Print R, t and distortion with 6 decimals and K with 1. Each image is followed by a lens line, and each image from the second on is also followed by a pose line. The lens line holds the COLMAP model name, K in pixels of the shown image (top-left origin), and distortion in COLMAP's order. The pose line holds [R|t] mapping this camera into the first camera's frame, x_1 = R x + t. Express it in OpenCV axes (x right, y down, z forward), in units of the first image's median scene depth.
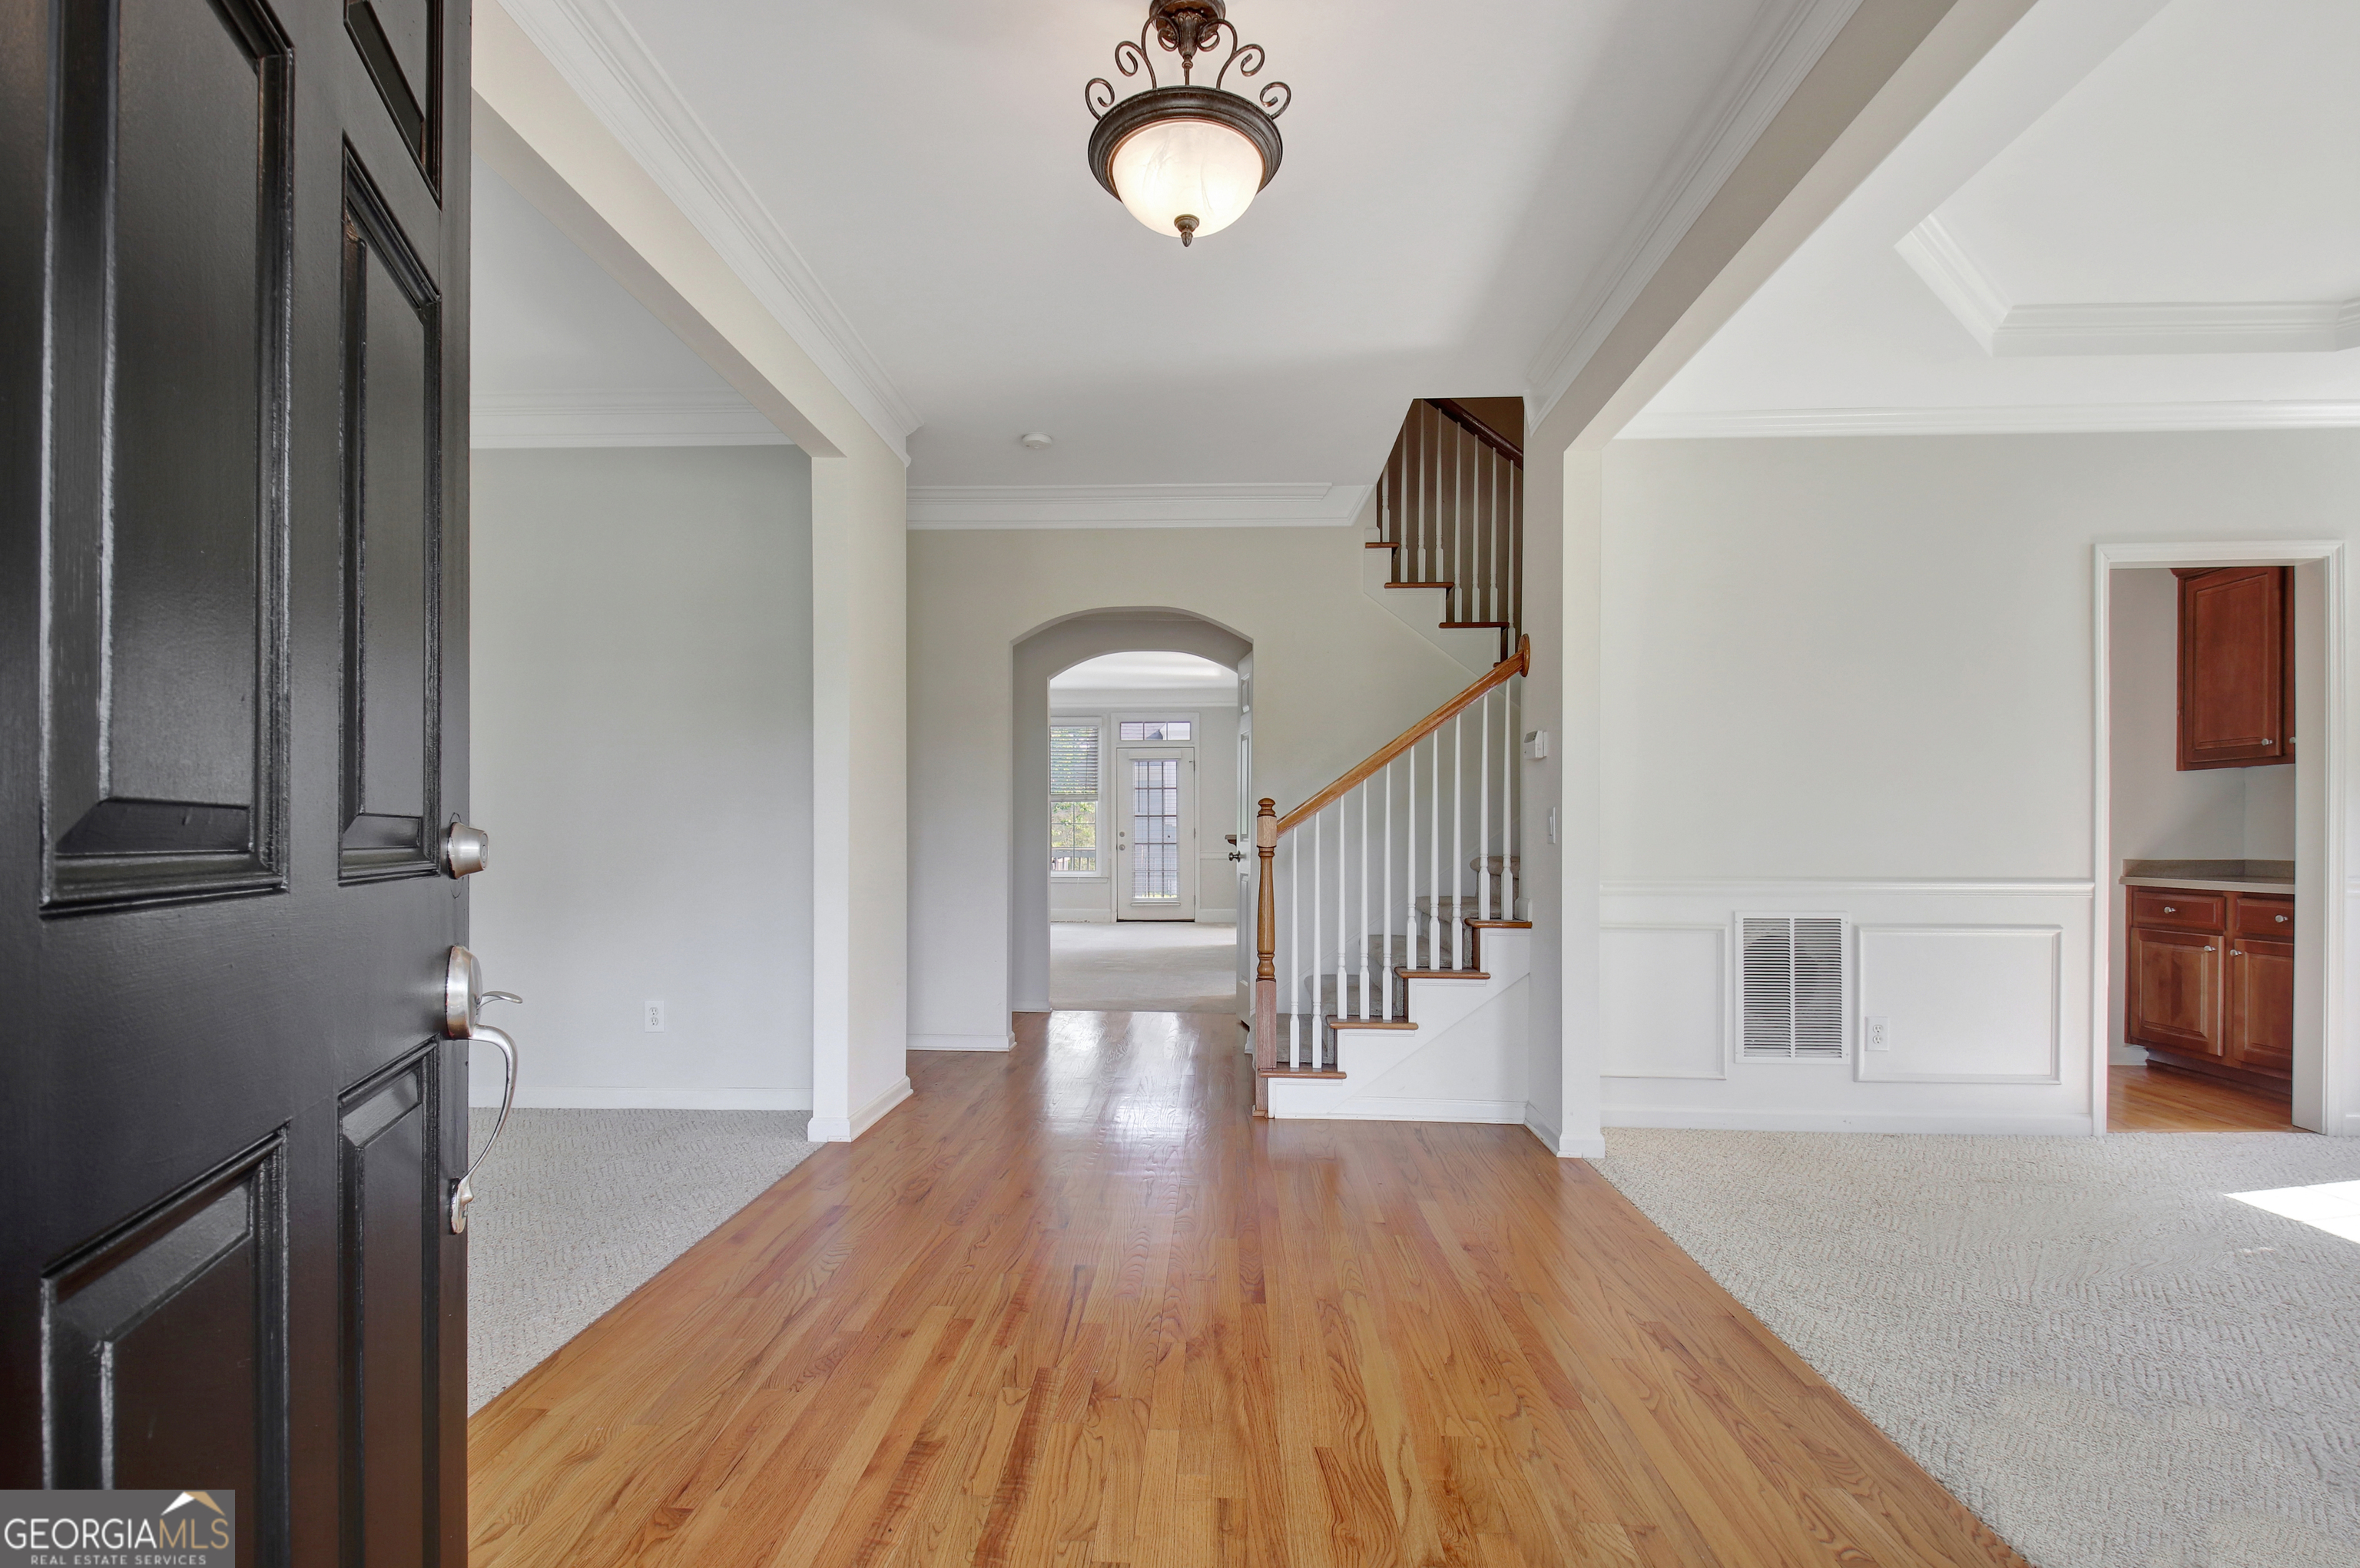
lens RADIAL K [[1124.7, 0, 1168.8], [0, 1124.7, 841.4], [0, 0, 1]] dist [-0.000638, -0.000246]
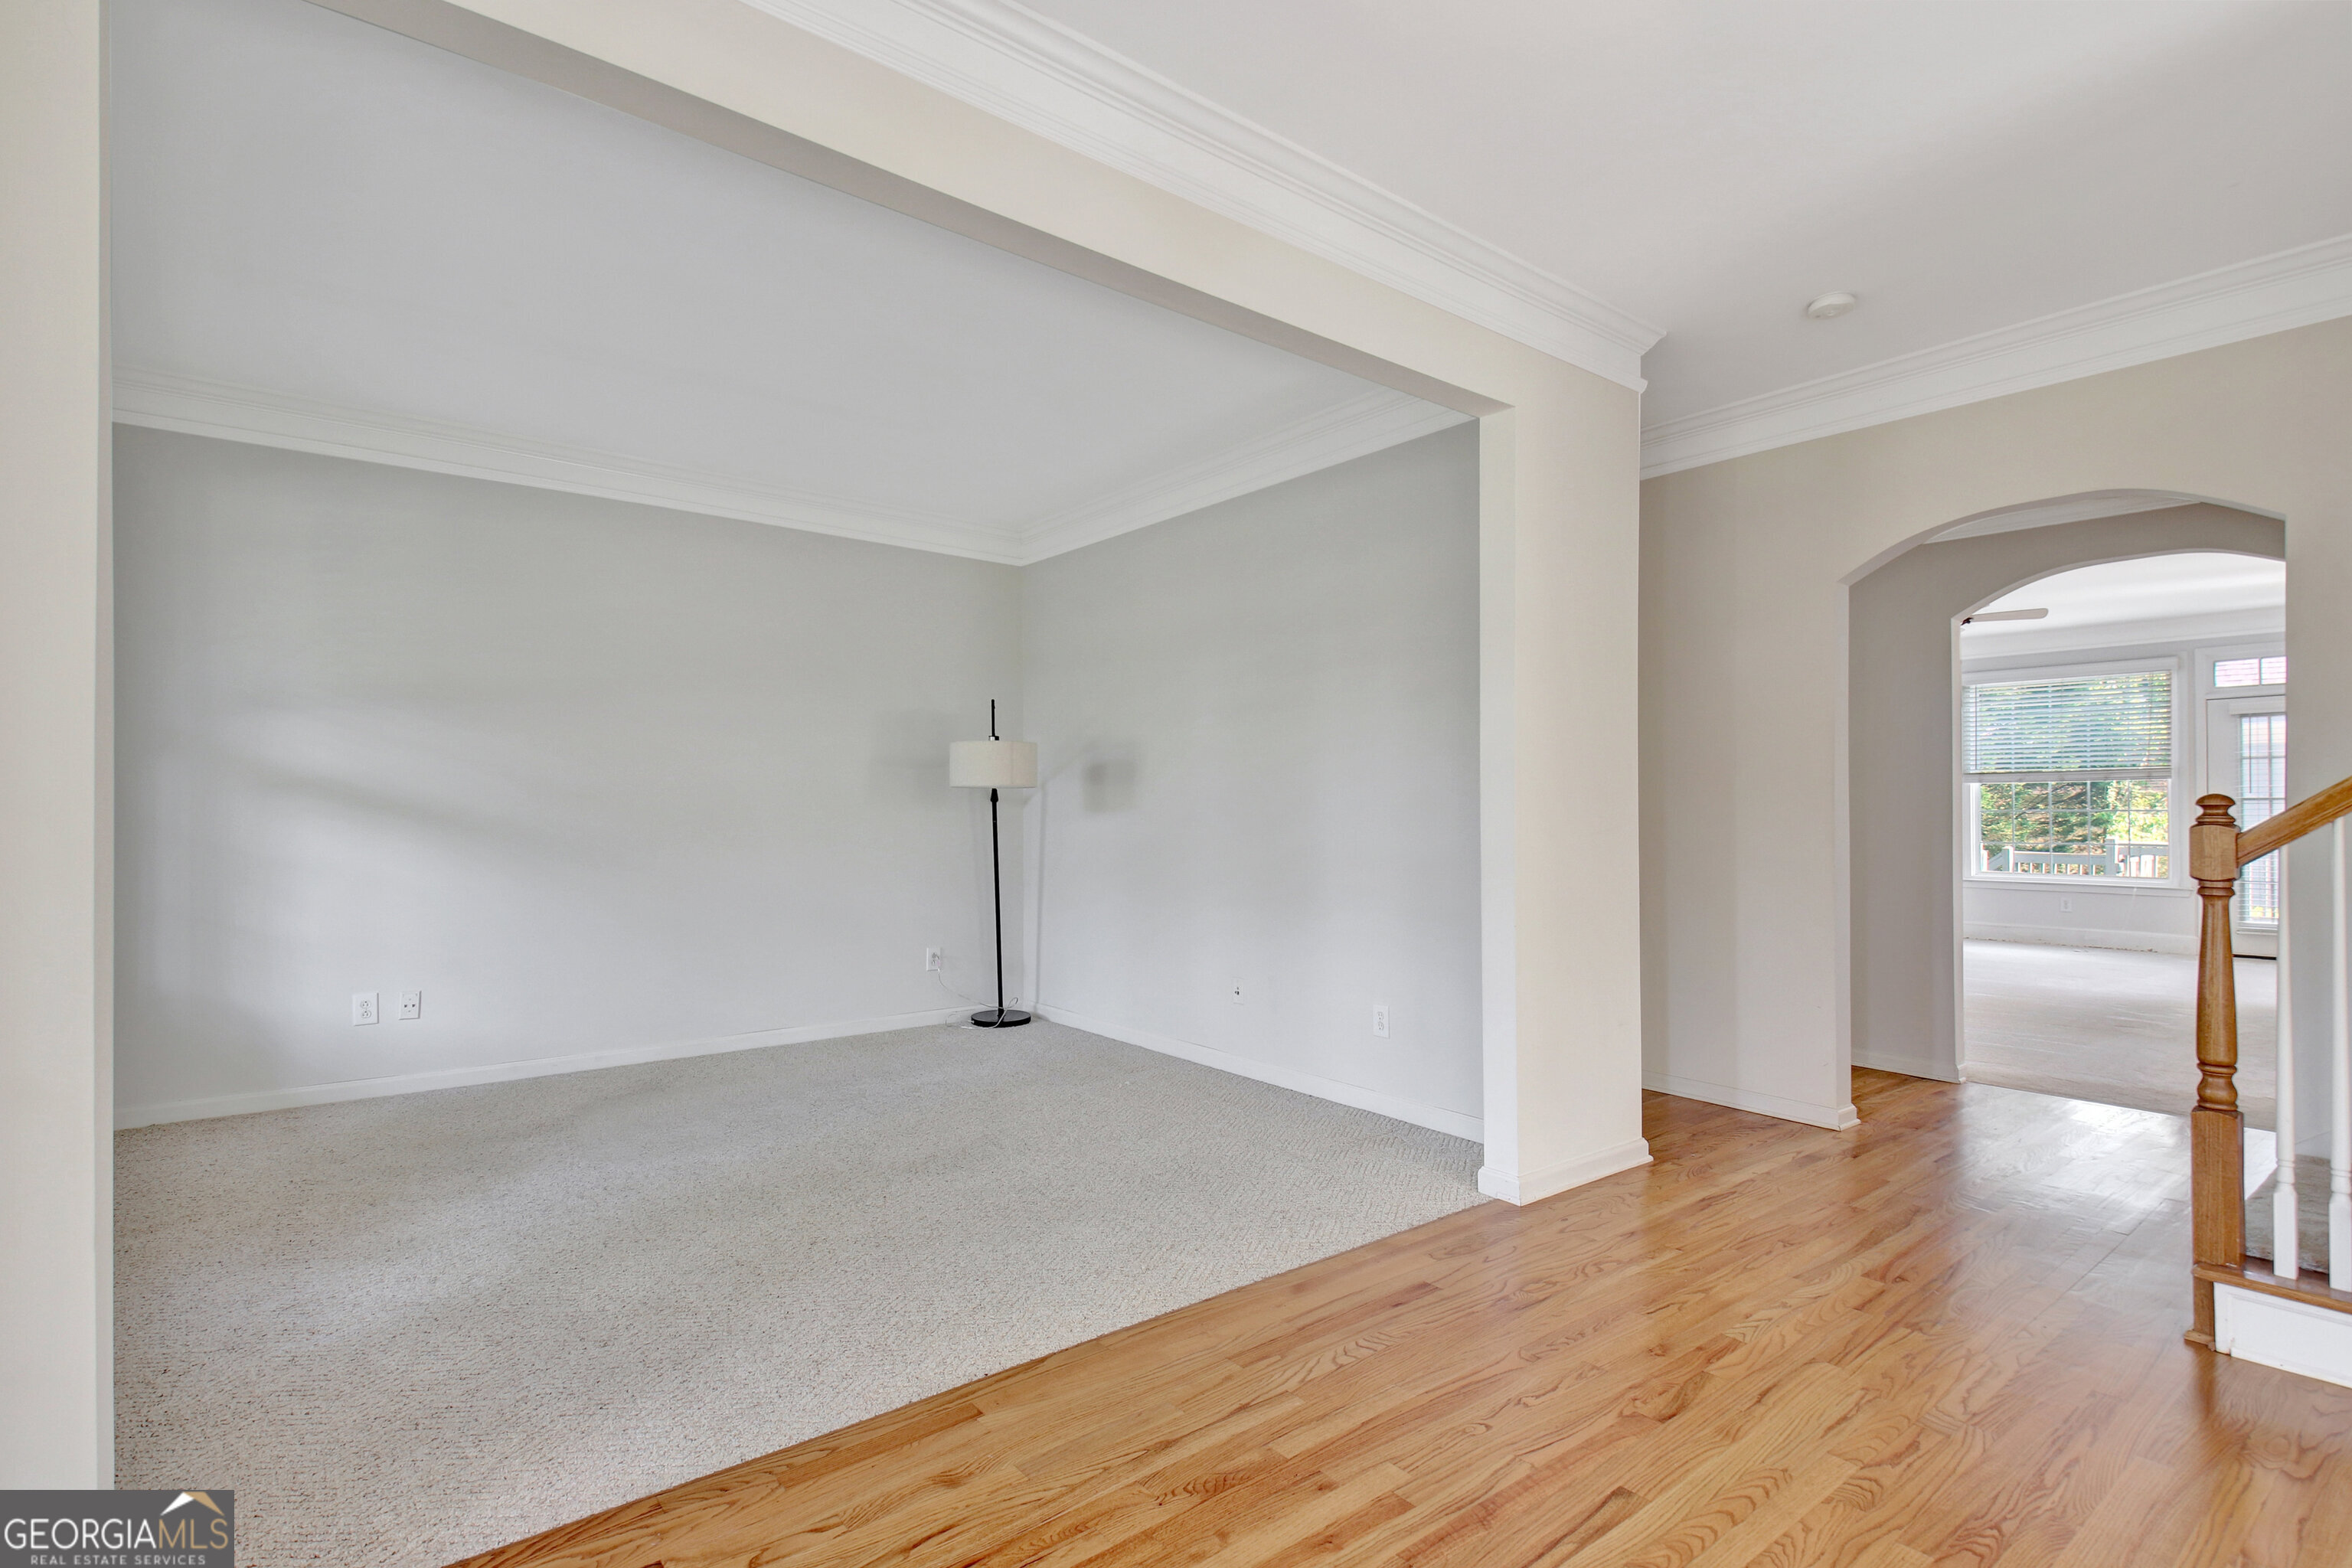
lens RADIAL K [[1125.5, 0, 1165.2], [0, 1125.5, 804.0], [0, 0, 1]] dist [0.064784, -0.033977]
pose [[0.656920, -0.007292, -0.753925, 0.184753], [-0.002670, 0.999924, -0.011998, -0.025381], [0.753956, 0.009894, 0.656851, 0.212719]]
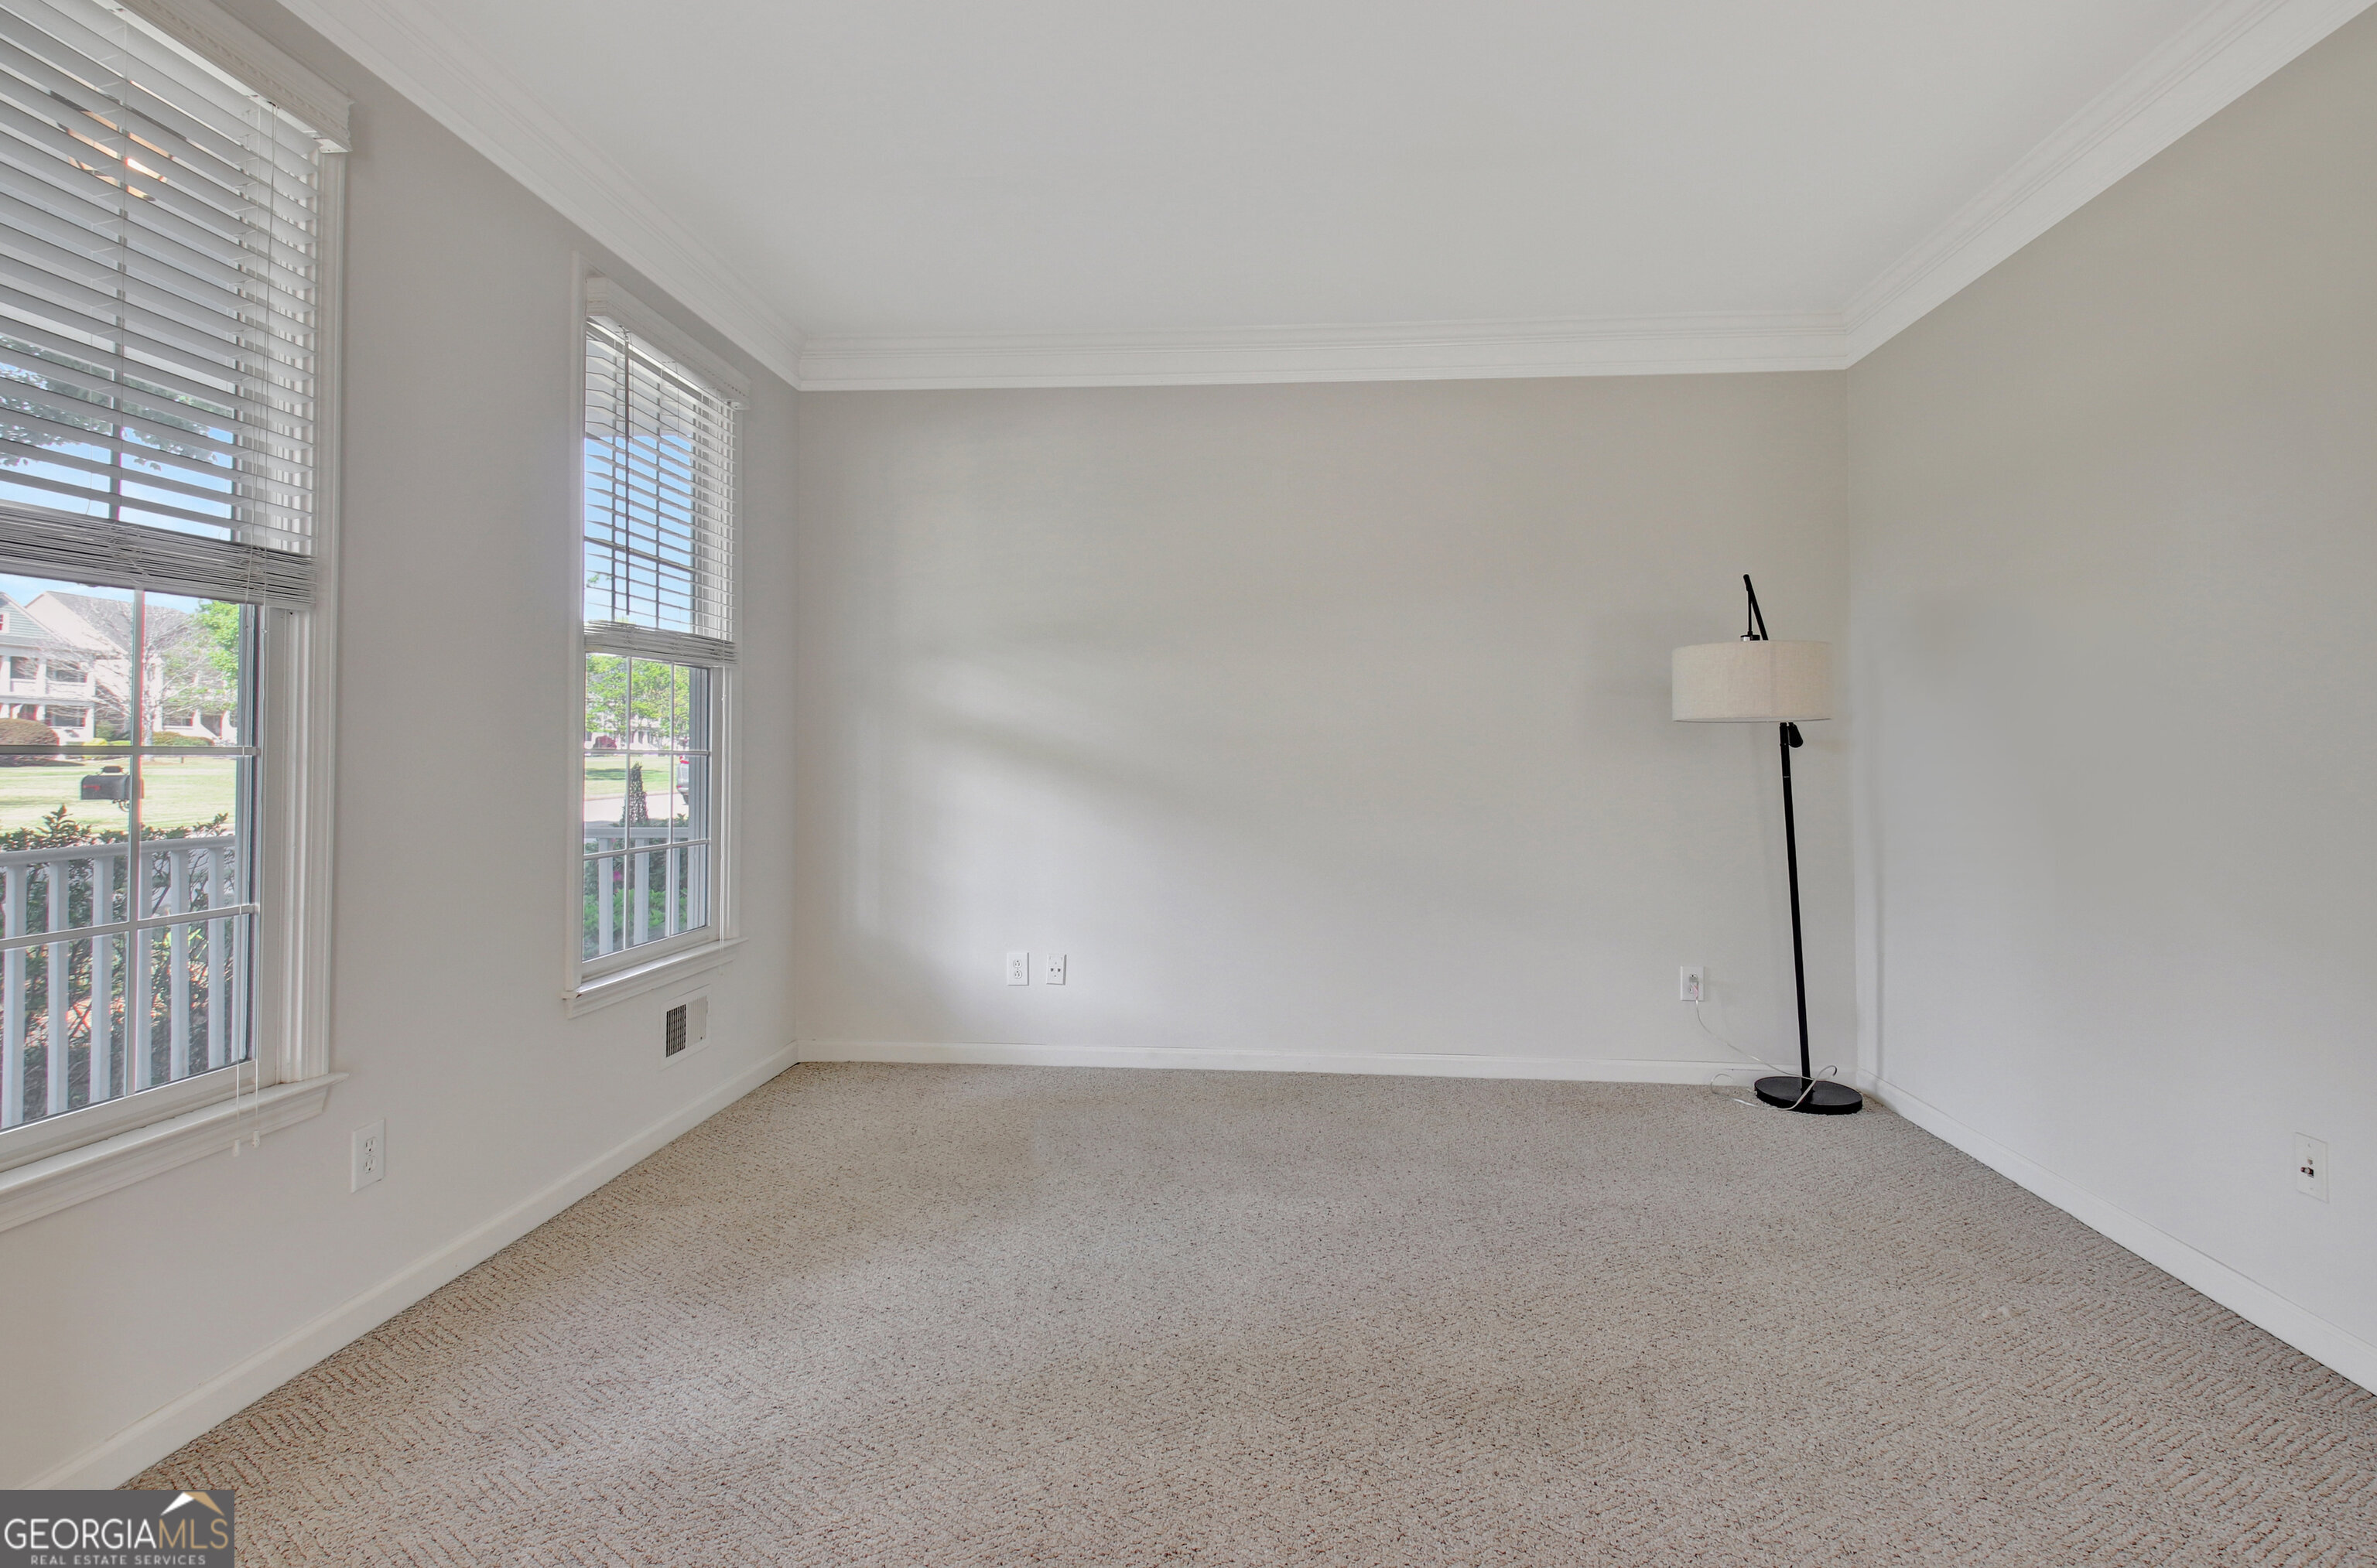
lens RADIAL K [[1152.7, 0, 1205.8], [0, 1152.7, 729.5], [0, 0, 1]] dist [0.047563, -0.031537]
pose [[-0.016142, -0.030457, -0.999406, -0.111718], [-0.007652, 0.999510, -0.030336, -0.025119], [0.999840, 0.007158, -0.016367, 0.551641]]
